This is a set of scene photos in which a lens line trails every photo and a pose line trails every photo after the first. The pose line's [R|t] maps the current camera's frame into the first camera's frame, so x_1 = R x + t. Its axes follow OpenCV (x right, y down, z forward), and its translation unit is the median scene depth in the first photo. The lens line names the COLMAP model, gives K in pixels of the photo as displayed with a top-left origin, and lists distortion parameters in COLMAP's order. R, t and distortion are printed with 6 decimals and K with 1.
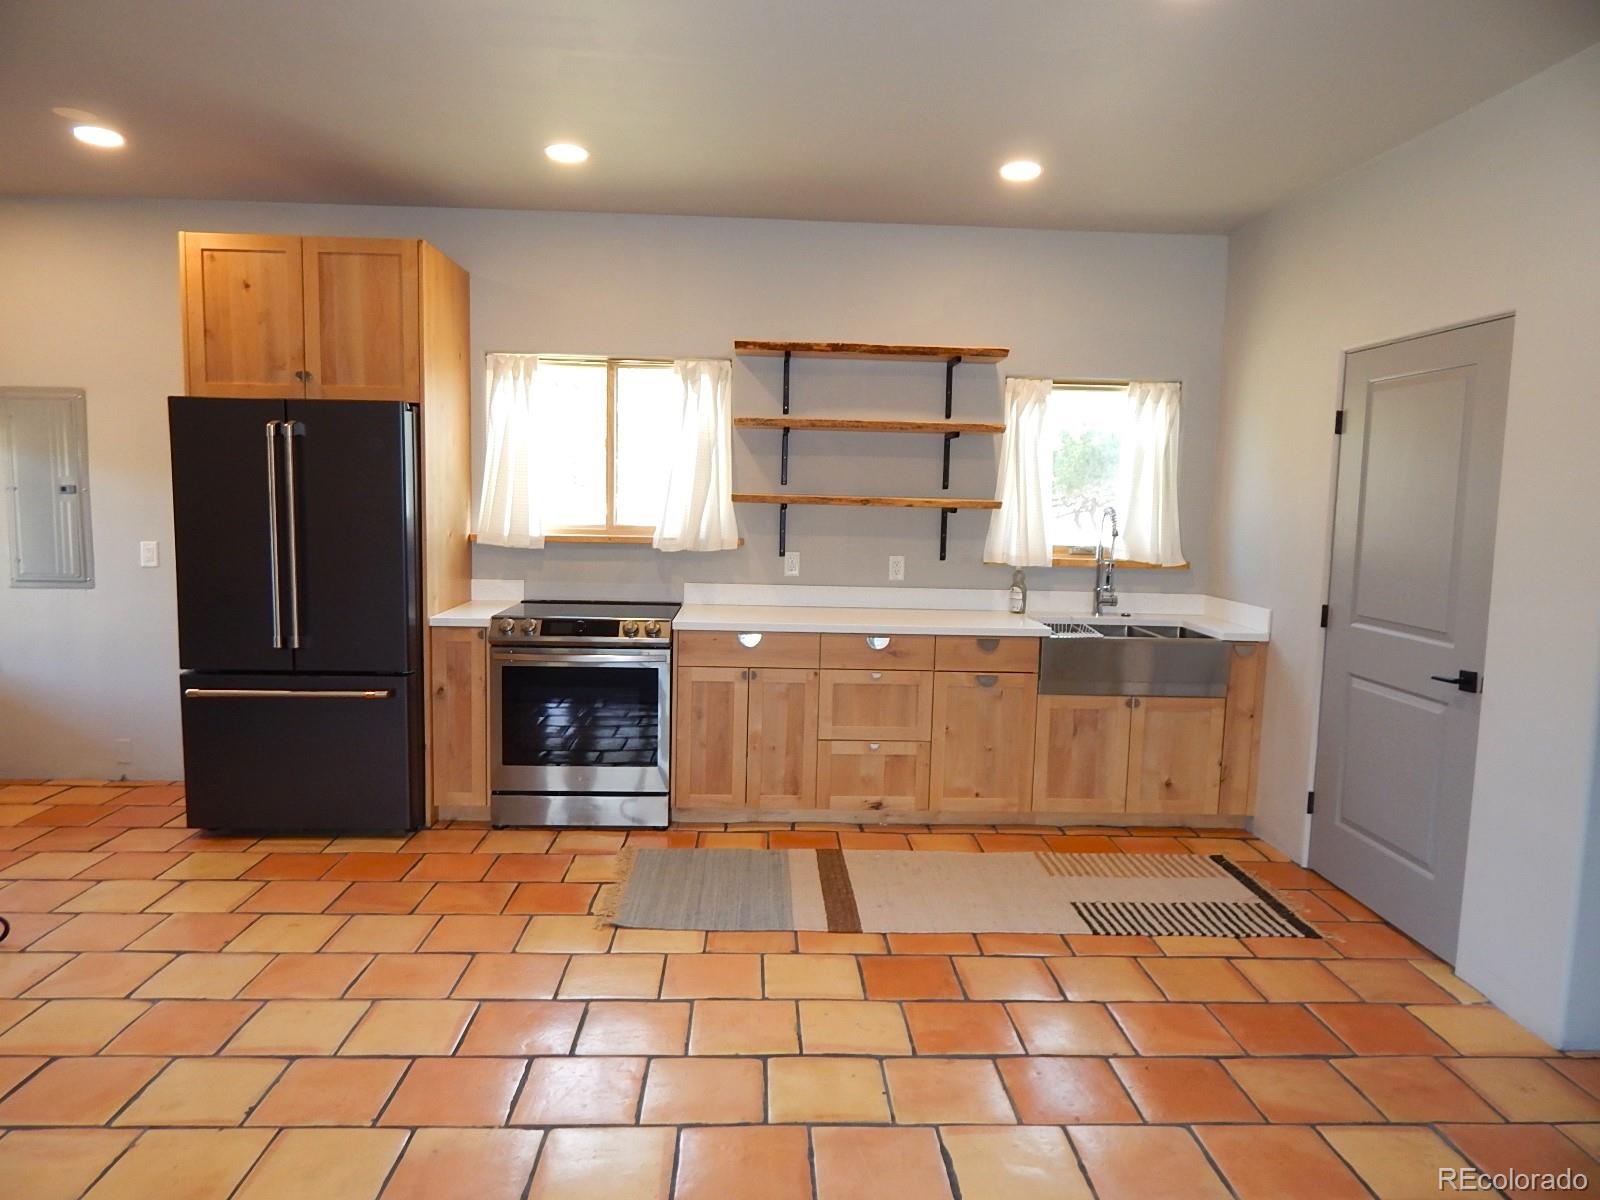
lens RADIAL K [[1089.6, 0, 813.9], [0, 1089.6, 590.9], [0, 0, 1]] dist [0.035300, -0.024863]
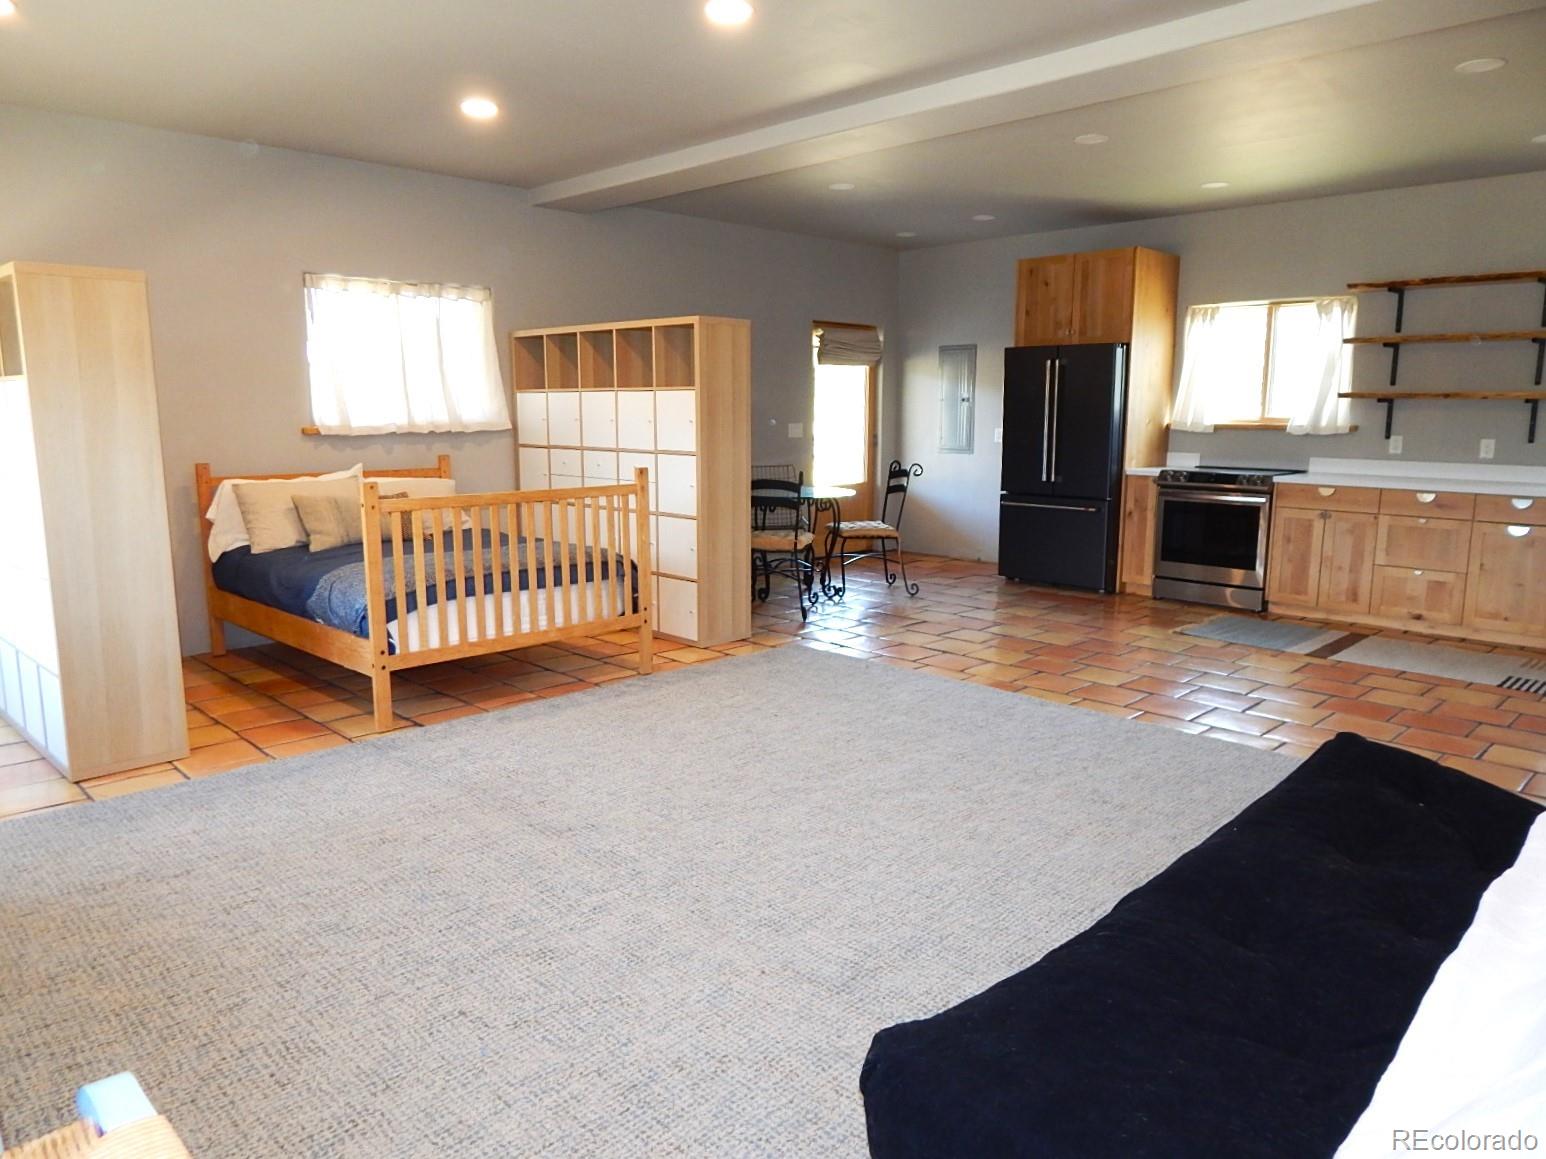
lens RADIAL K [[1052.9, 0, 774.6], [0, 1052.9, 573.0], [0, 0, 1]] dist [0.035300, -0.024863]
pose [[0.679977, 0.100858, -0.726264, 0.477537], [-0.066599, 0.994896, 0.075809, 0.094562], [0.730203, -0.003180, 0.683223, -0.513609]]
